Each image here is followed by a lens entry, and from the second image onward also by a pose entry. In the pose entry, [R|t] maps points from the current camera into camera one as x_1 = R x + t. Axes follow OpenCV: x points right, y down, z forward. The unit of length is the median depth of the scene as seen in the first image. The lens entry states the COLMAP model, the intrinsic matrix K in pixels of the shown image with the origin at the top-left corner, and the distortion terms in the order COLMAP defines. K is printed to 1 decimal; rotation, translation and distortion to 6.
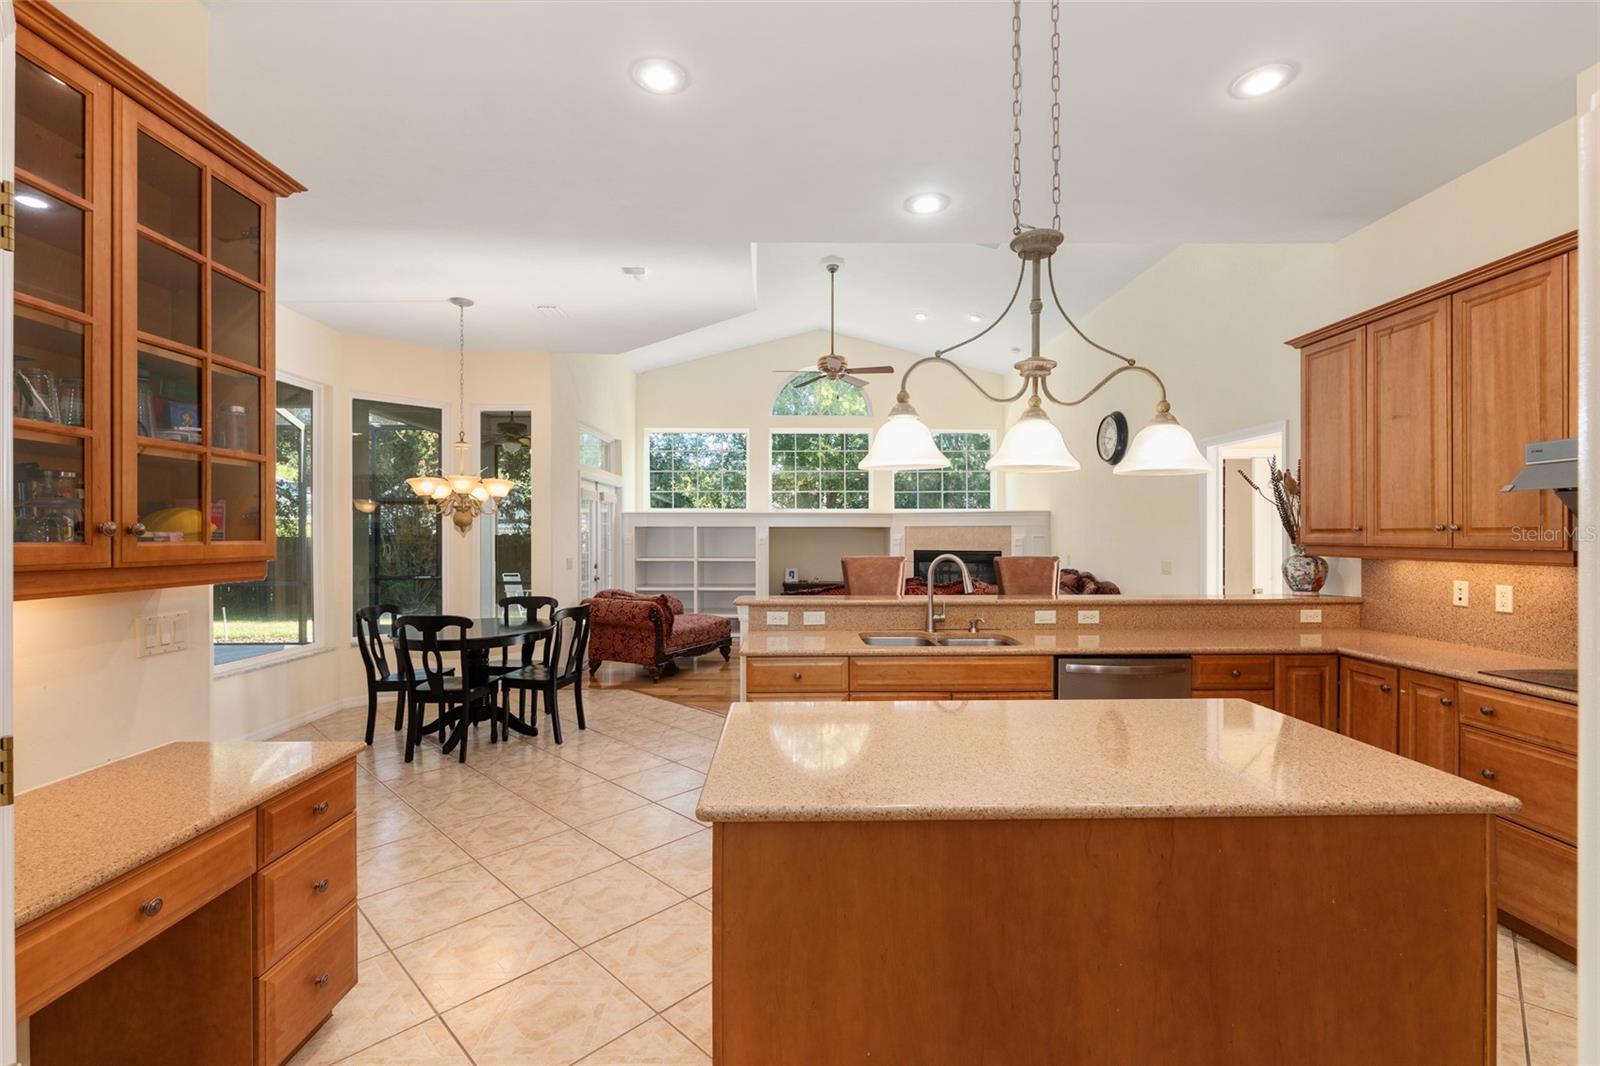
lens RADIAL K [[686.9, 0, 795.8], [0, 686.9, 536.9], [0, 0, 1]] dist [-0.001260, -0.001679]
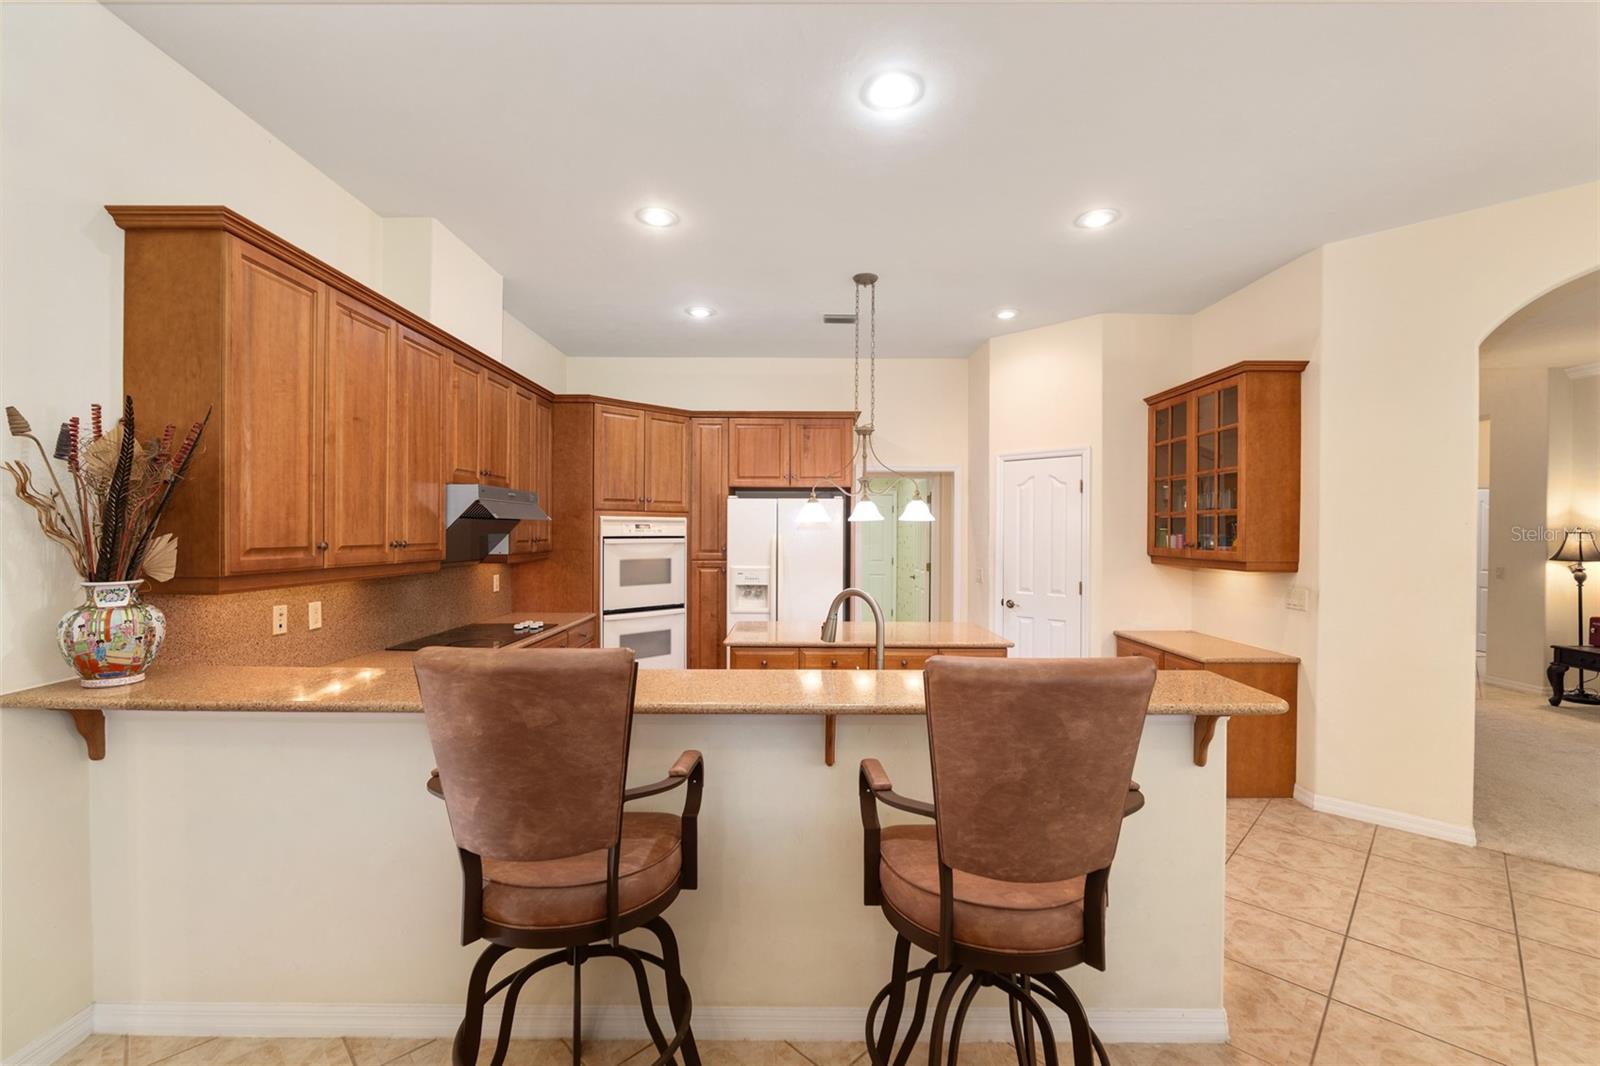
lens RADIAL K [[659.4, 0, 795.1], [0, 659.4, 536.0], [0, 0, 1]] dist [-0.010742, -0.000434]
pose [[-0.999945, -0.003028, 0.009999, 0.311048], [-0.002936, 0.999954, 0.009154, -0.033984], [-0.010027, 0.009124, -0.999908, 1.839059]]
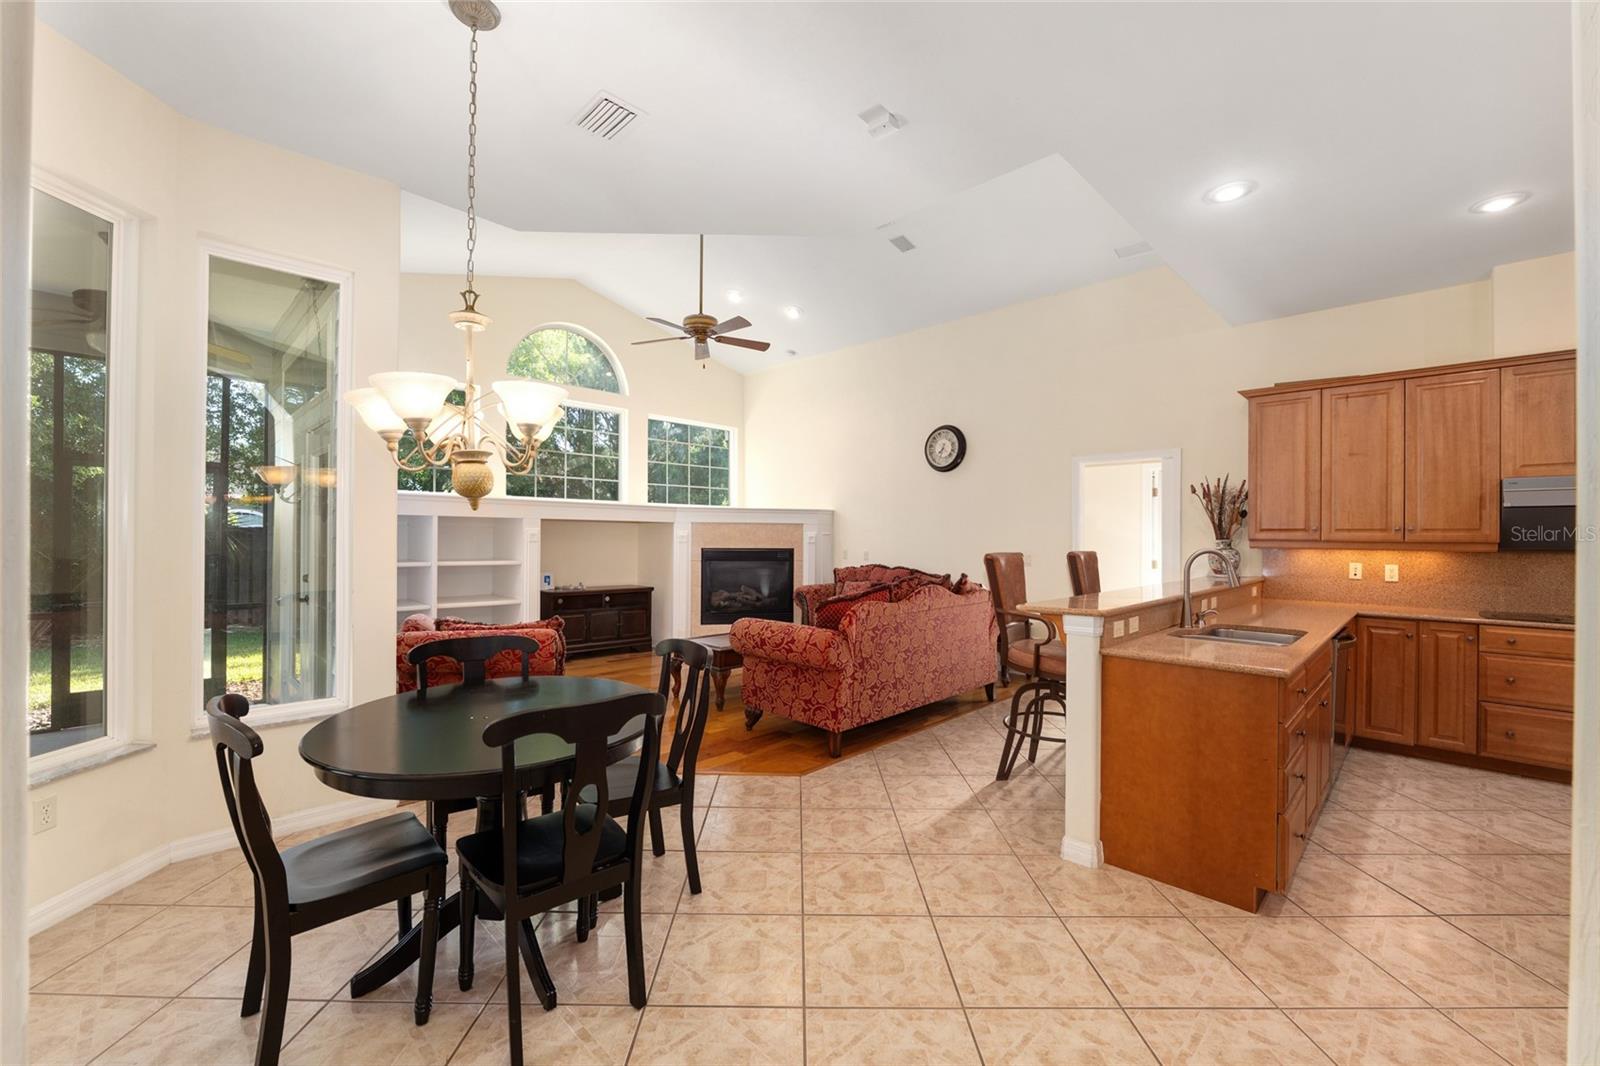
lens RADIAL K [[659.4, 0, 783.8], [0, 659.4, 533.8], [0, 0, 1]] dist [-0.010742, -0.000434]
pose [[0.718142, 0.007807, 0.695853, -1.008579], [-0.005209, 0.999969, -0.005843, 0.013412], [-0.695878, 0.000571, 0.718160, 0.843550]]
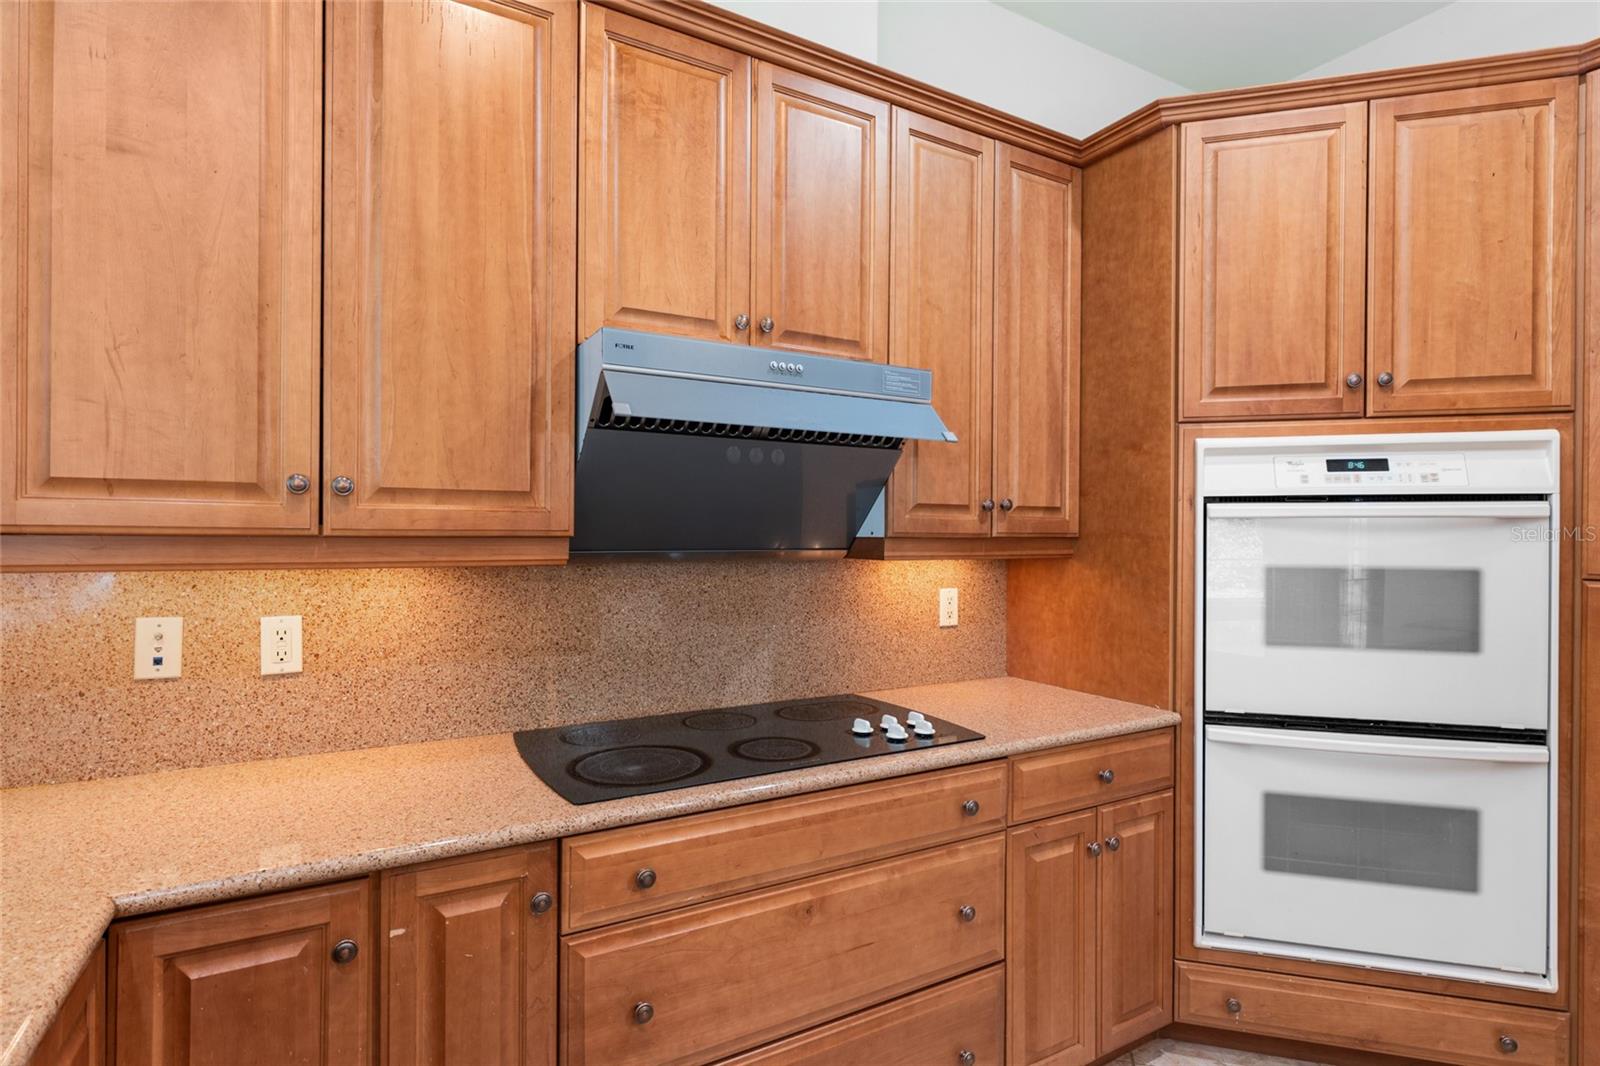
lens RADIAL K [[790.4, 0, 795.4], [0, 790.4, 536.3], [0, 0, 1]] dist [-0.000569, -0.000768]
pose [[-0.488570, -0.002404, 0.872521, 0.376930], [-0.002192, 0.999996, 0.001528, 0.014613], [-0.872522, -0.001166, -0.488574, 0.906175]]
